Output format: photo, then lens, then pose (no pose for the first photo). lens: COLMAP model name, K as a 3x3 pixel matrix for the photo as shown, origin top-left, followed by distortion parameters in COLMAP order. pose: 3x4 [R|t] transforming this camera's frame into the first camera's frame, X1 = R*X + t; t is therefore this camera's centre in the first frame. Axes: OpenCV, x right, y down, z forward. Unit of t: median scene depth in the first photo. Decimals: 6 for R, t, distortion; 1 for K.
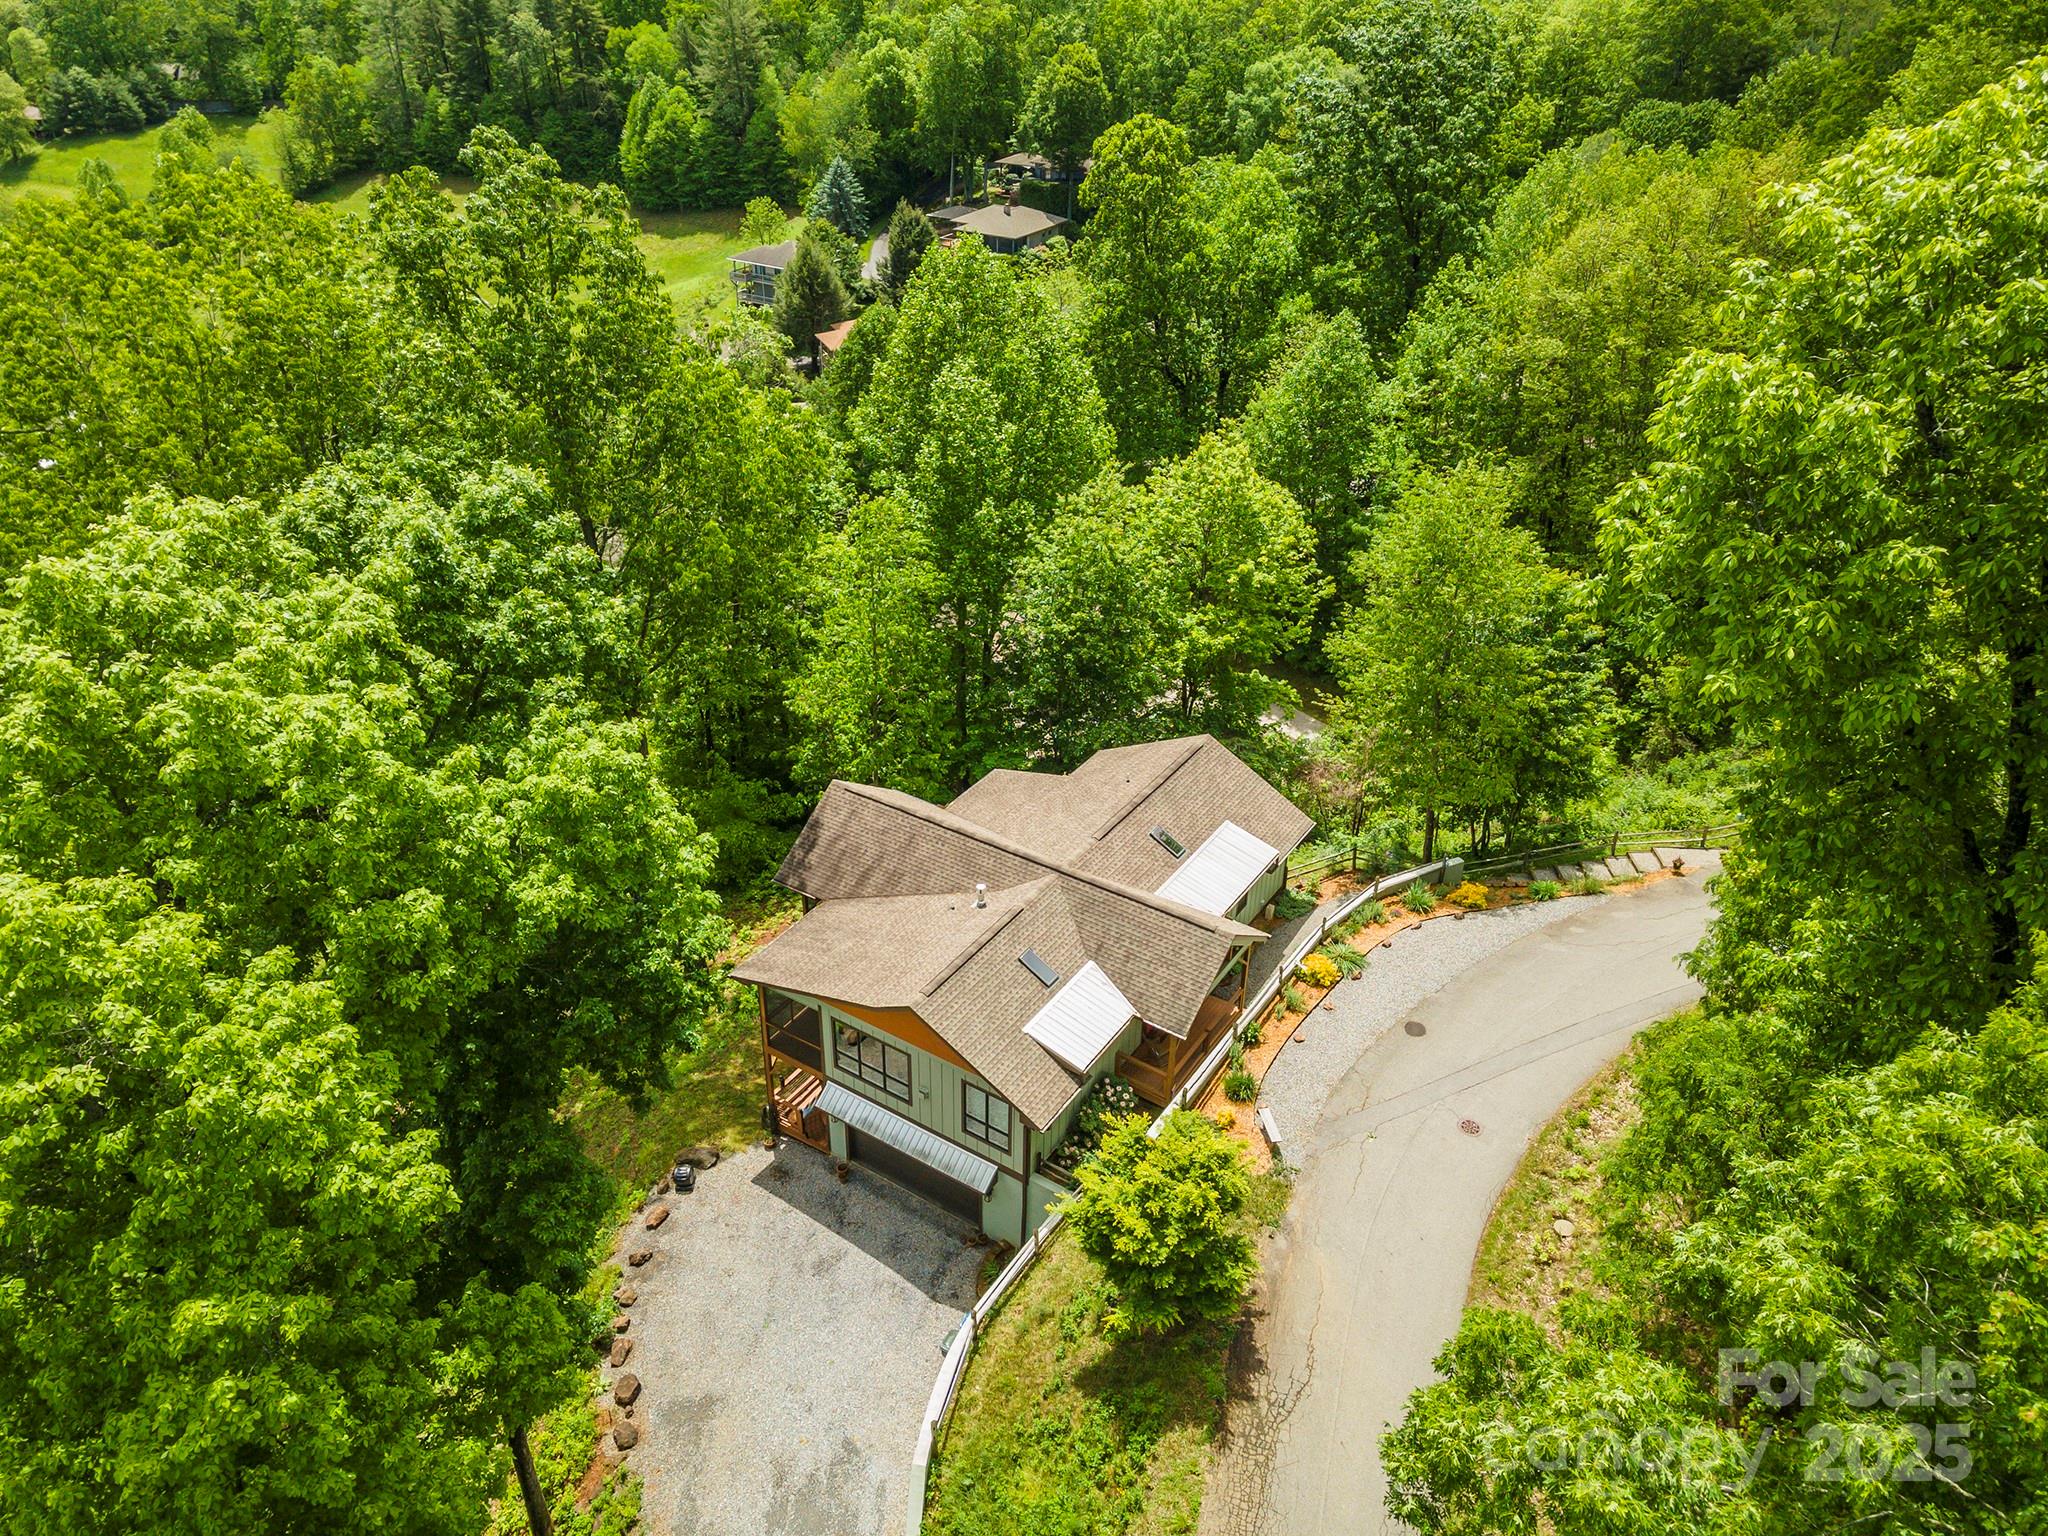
lens RADIAL K [[1440.2, 0, 1024.0], [0, 1440.2, 768.0], [0, 0, 1]] dist [0.001187, -0.000128]
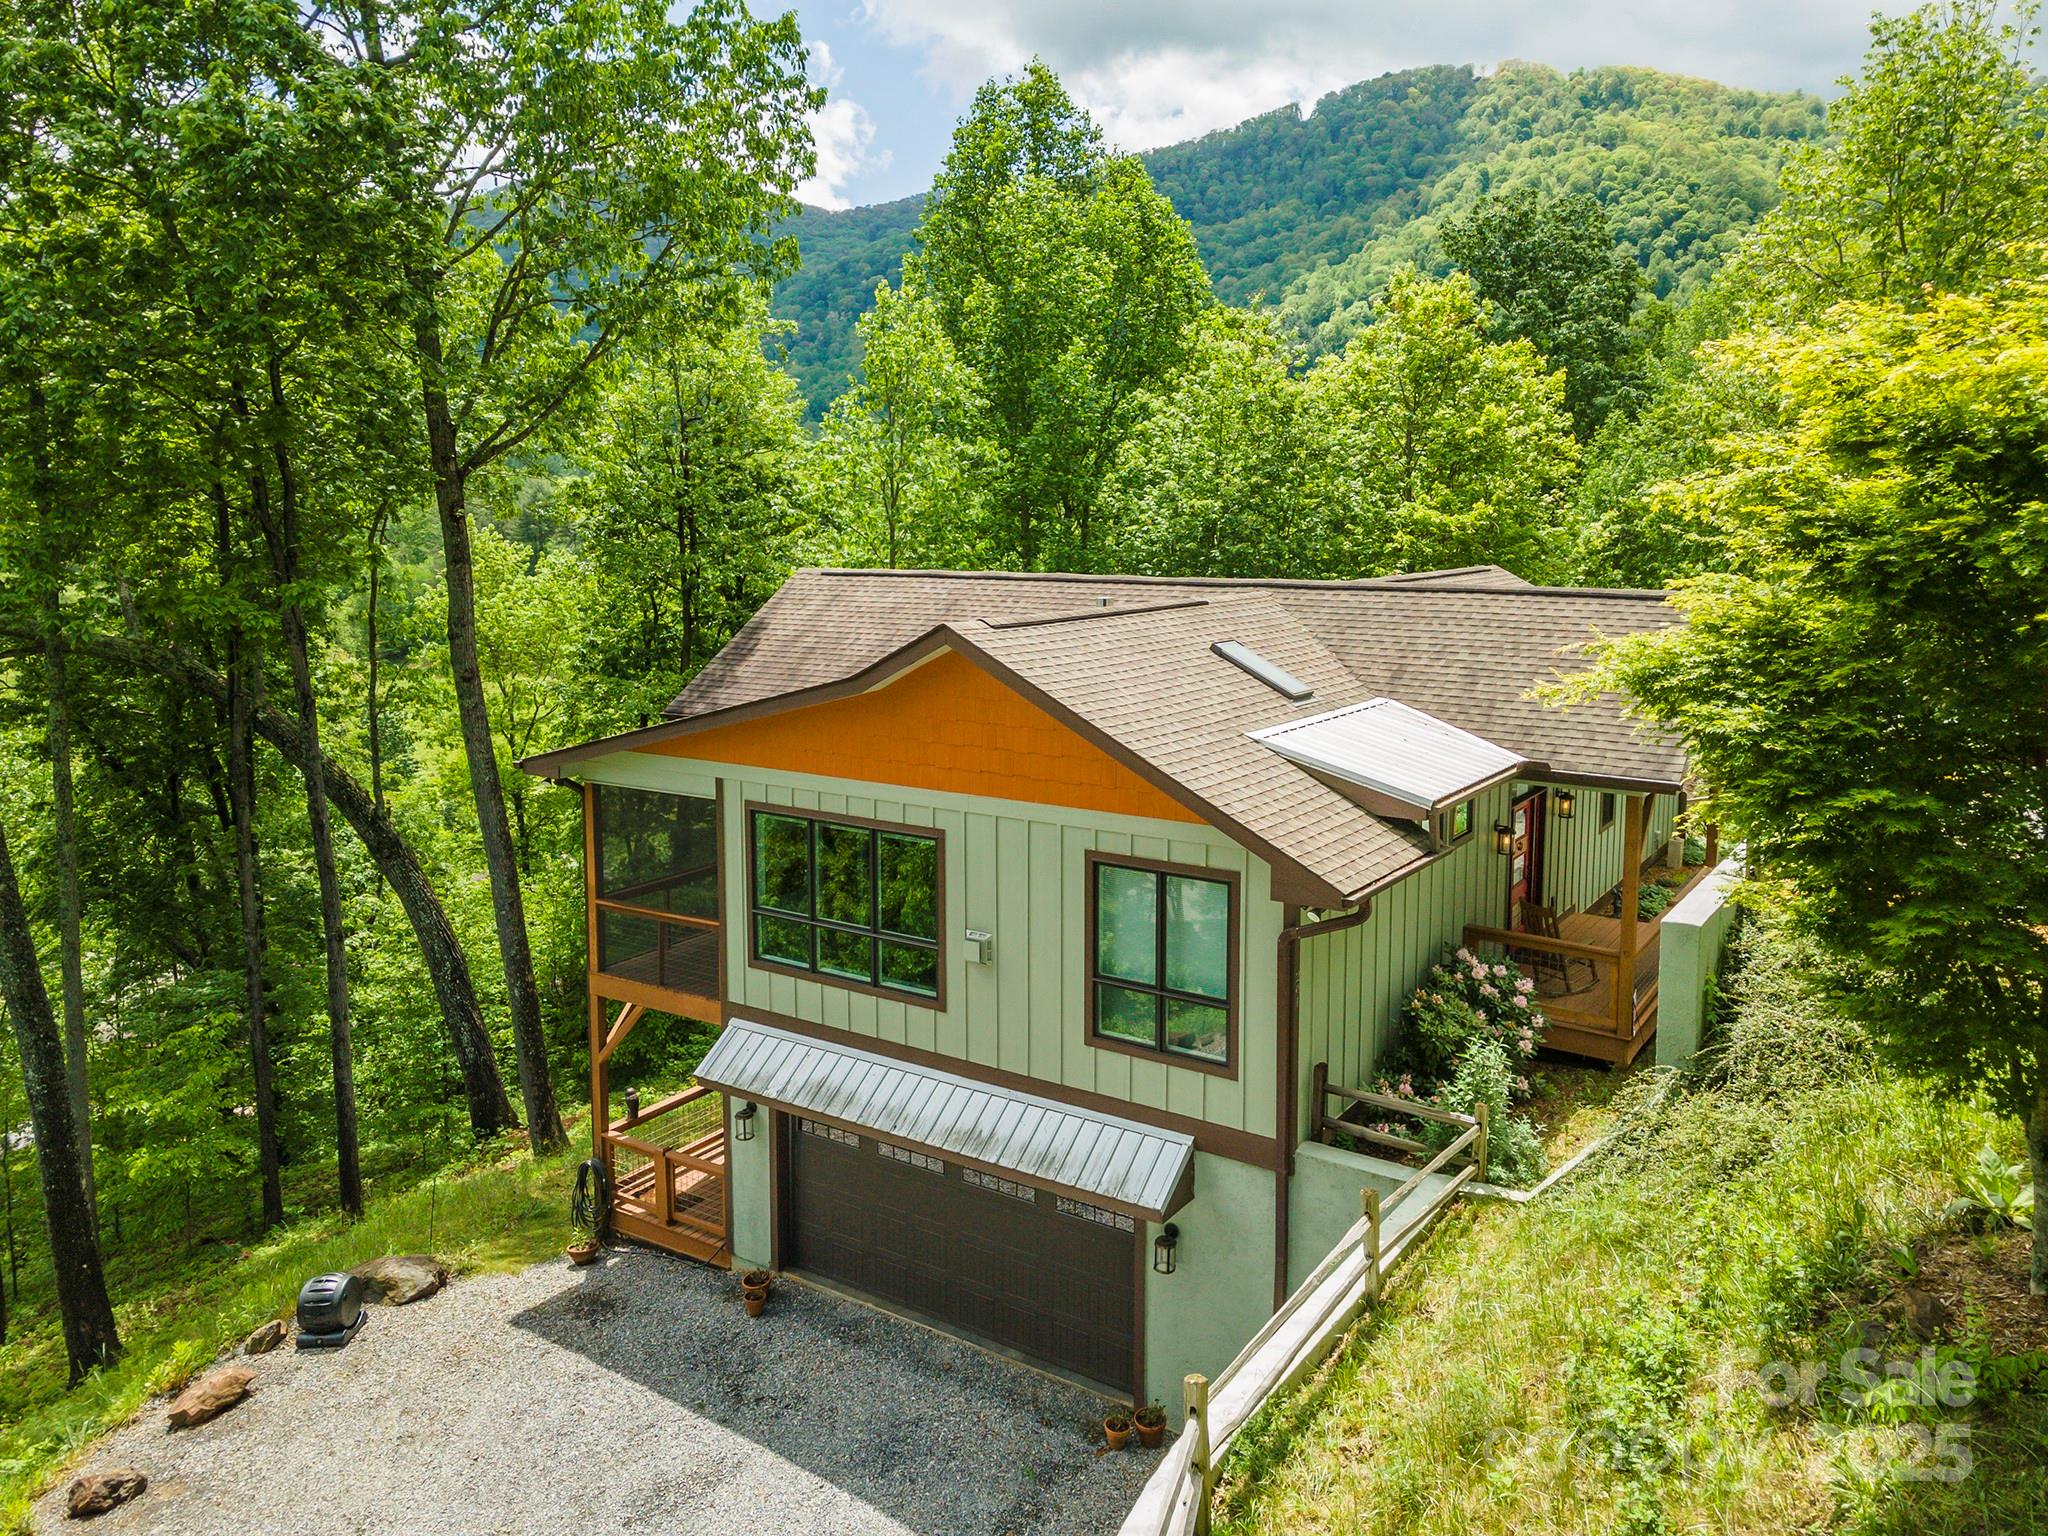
lens RADIAL K [[1472.3, 0, 1021.3], [0, 1472.3, 709.6], [0, 0, 1]] dist [0.041637, -0.001441]
pose [[0.999477, -0.014490, -0.028908, -0.045428], [0.001657, 0.915759, -0.401725, 0.311340], [0.032294, 0.401467, 0.915304, 0.613614]]
